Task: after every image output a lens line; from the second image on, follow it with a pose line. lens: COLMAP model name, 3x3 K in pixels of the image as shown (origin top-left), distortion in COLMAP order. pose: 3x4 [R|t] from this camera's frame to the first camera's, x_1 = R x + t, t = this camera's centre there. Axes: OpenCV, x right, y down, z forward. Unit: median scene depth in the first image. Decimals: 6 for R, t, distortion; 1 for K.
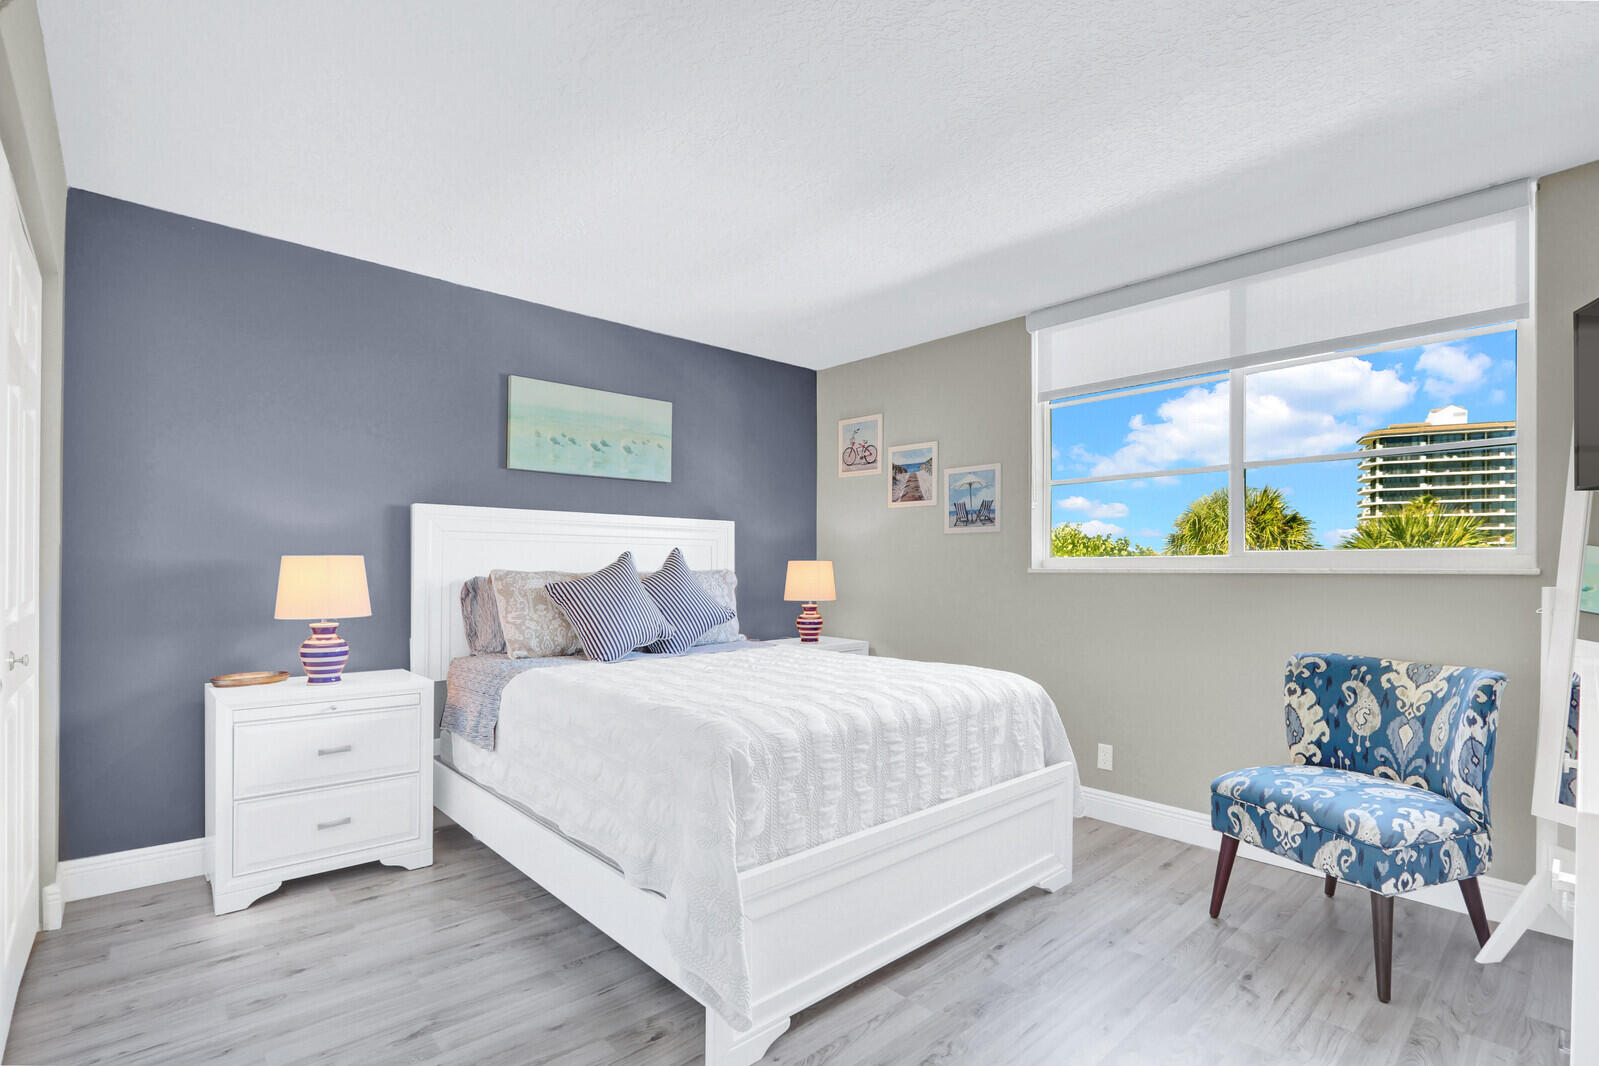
lens RADIAL K [[753.6, 0, 809.0], [0, 753.6, 569.0], [0, 0, 1]] dist [-0.016647, 0.001414]
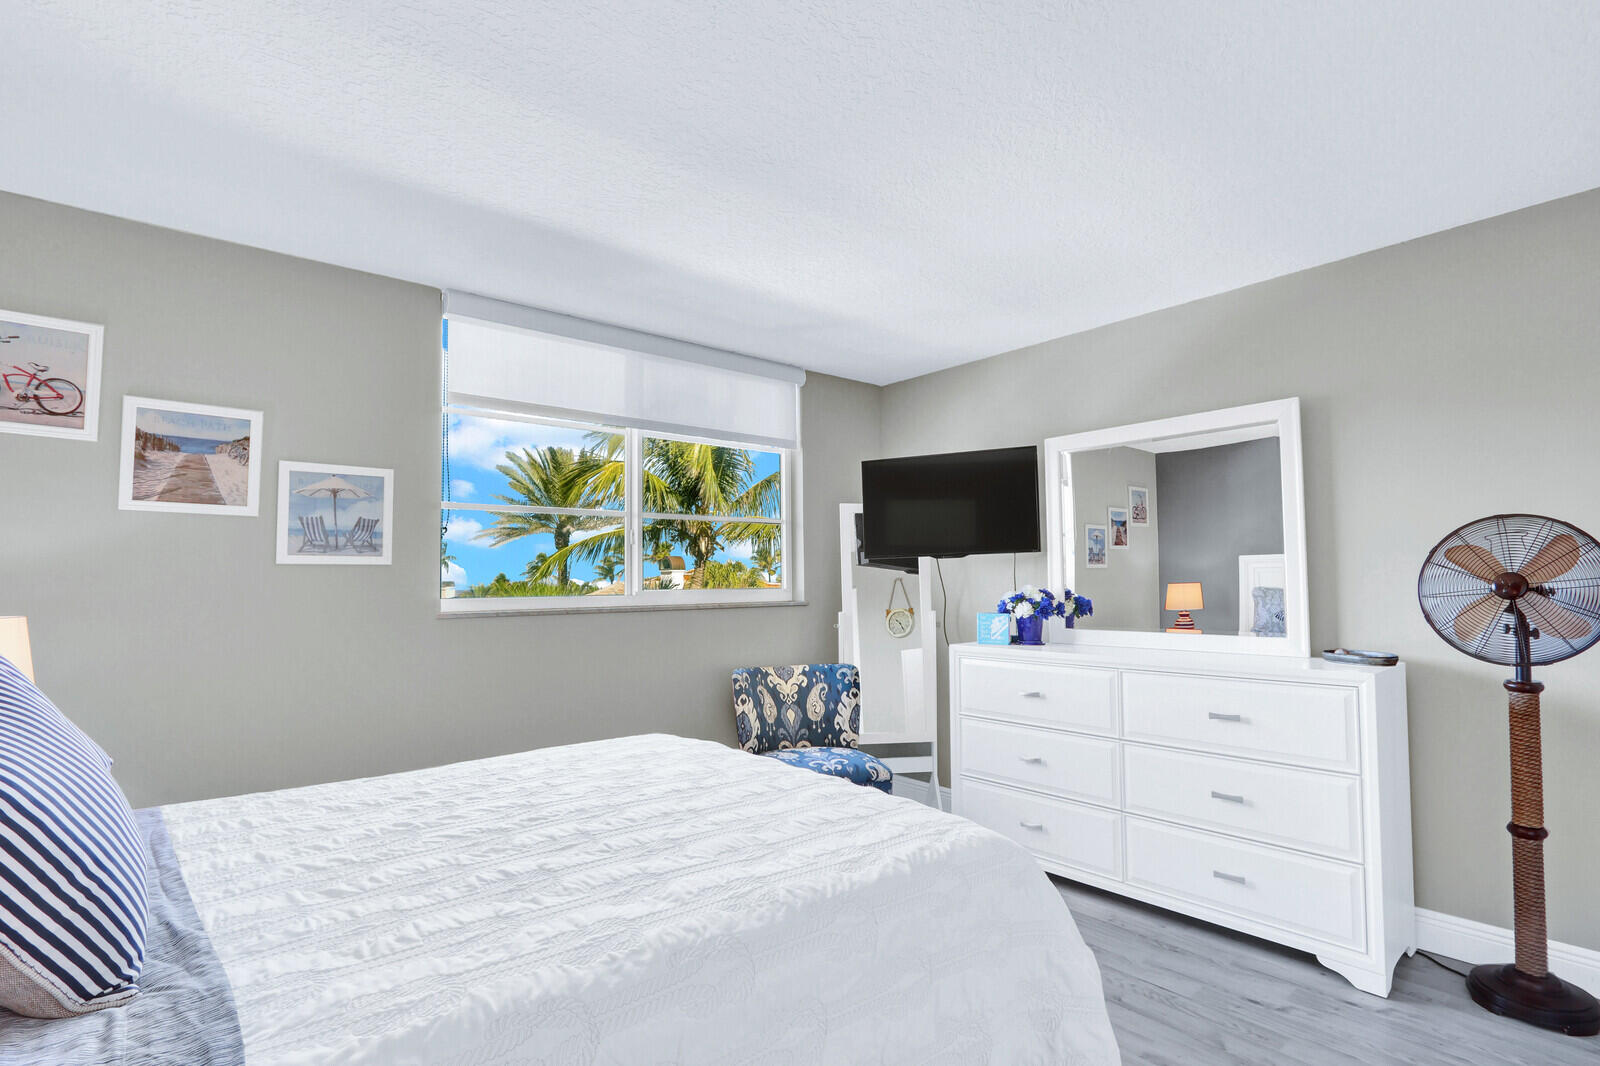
lens RADIAL K [[754.1, 0, 809.5], [0, 754.1, 569.0], [0, 0, 1]] dist [-0.016647, 0.001414]
pose [[0.051364, 0.022492, 0.998427, -0.439883], [0.017121, 0.999580, -0.023399, -0.021009], [-0.998533, 0.018296, 0.050957, 0.553553]]
